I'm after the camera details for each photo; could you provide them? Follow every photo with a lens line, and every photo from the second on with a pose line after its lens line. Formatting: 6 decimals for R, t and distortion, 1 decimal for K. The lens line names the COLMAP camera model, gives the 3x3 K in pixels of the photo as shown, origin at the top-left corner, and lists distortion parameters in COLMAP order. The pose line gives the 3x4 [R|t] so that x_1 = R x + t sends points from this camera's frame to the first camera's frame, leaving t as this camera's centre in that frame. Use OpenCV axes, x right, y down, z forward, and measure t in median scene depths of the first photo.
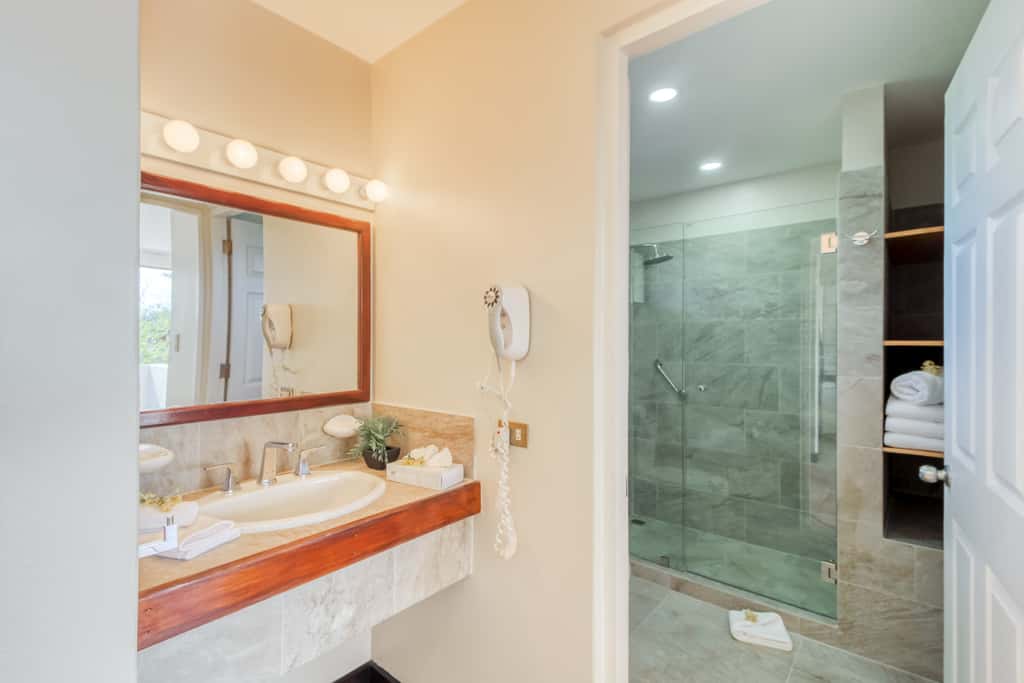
lens RADIAL K [[458.2, 0, 512.0], [0, 458.2, 341.5], [0, 0, 1]] dist [0.003035, 0.000127]
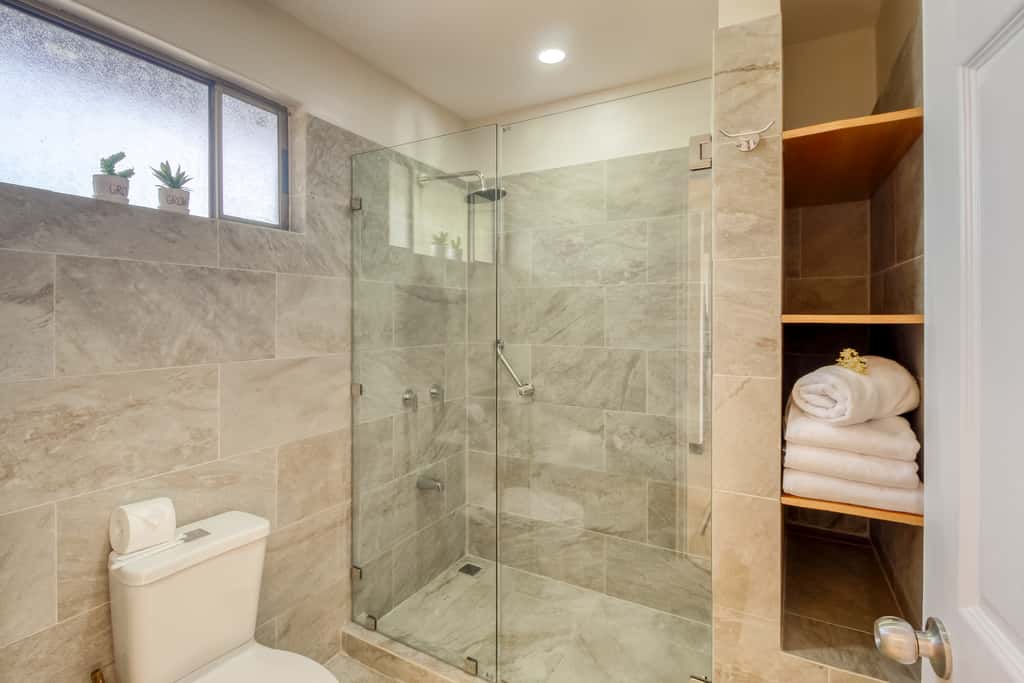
lens RADIAL K [[478.5, 0, 513.8], [0, 478.5, 314.7], [0, 0, 1]] dist [-0.003467, -0.000367]
pose [[0.980723, -0.000459, 0.195402, 0.350835], [0.000388, 1.000000, 0.000405, -0.001257], [-0.195402, -0.000322, 0.980723, 0.463315]]
